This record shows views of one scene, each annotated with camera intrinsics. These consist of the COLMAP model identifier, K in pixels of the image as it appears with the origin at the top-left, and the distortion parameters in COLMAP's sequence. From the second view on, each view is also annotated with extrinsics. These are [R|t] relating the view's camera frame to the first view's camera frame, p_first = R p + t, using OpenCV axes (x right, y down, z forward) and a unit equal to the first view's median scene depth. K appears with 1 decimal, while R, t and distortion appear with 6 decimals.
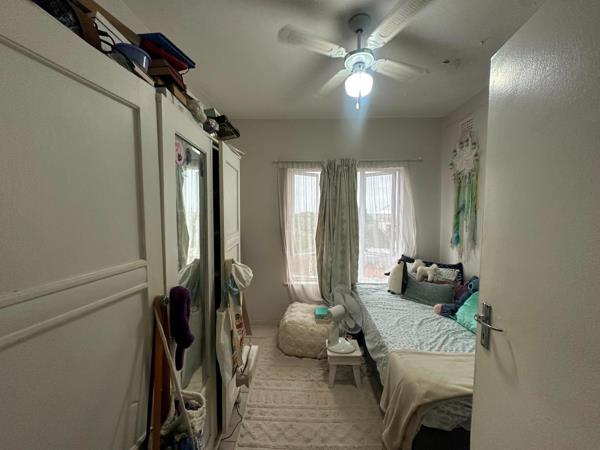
lens RADIAL K [[238.5, 0, 300.7], [0, 238.5, 223.9], [0, 0, 1]] dist [-0.003800, -0.000464]
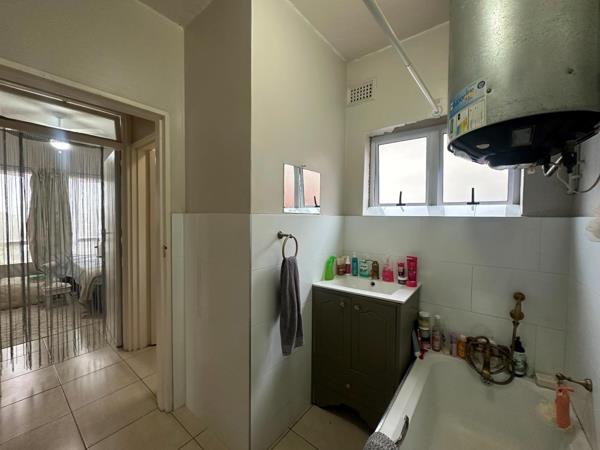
lens RADIAL K [[238.5, 0, 301.4], [0, 238.5, 224.7], [0, 0, 1]] dist [-0.003800, -0.000464]
pose [[0.570463, -0.014753, 0.821191, -0.152912], [0.029484, 0.999562, -0.002525, 0.110645], [-0.820794, 0.025653, 0.570648, -1.030980]]
